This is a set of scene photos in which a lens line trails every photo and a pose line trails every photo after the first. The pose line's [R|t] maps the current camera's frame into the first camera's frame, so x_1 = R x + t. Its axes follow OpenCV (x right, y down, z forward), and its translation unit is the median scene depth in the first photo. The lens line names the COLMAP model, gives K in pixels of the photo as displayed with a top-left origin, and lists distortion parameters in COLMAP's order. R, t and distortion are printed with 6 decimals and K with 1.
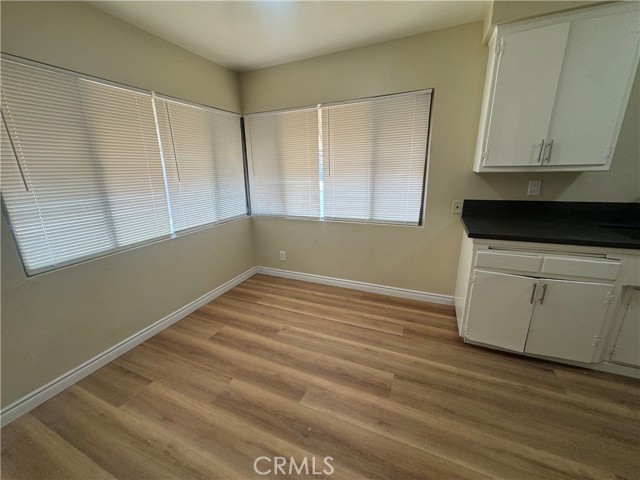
lens RADIAL K [[256.3, 0, 321.9], [0, 256.3, 240.1], [0, 0, 1]] dist [0.001491, 0.000247]
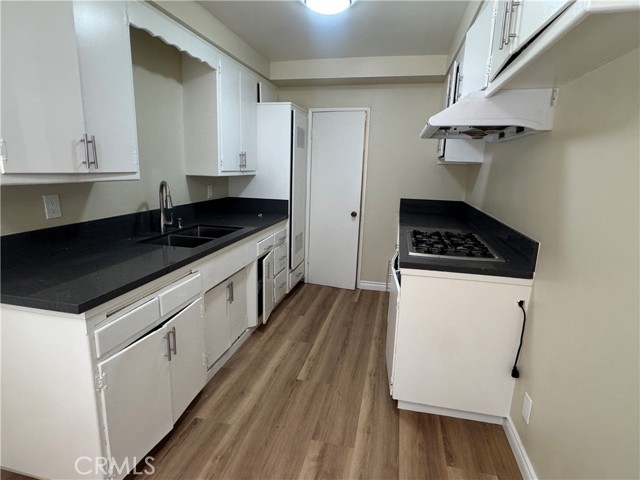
lens RADIAL K [[353.2, 0, 319.1], [0, 353.2, 241.7], [0, 0, 1]] dist [-0.002488, -0.000340]
pose [[-0.179803, -0.189502, 0.965277, -0.153814], [0.246379, 0.941318, 0.230692, -0.185763], [-0.952349, 0.279303, -0.122562, 0.590507]]
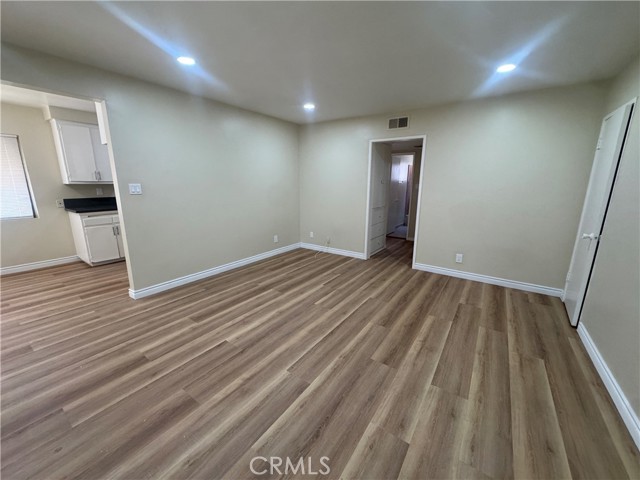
lens RADIAL K [[256.3, 0, 311.8], [0, 256.3, 237.4], [0, 0, 1]] dist [0.001491, 0.000247]
pose [[0.219440, -0.191838, 0.956579, -1.093350], [0.258135, 0.956952, 0.132697, 0.405445], [-0.940857, 0.217807, 0.259514, -1.374352]]
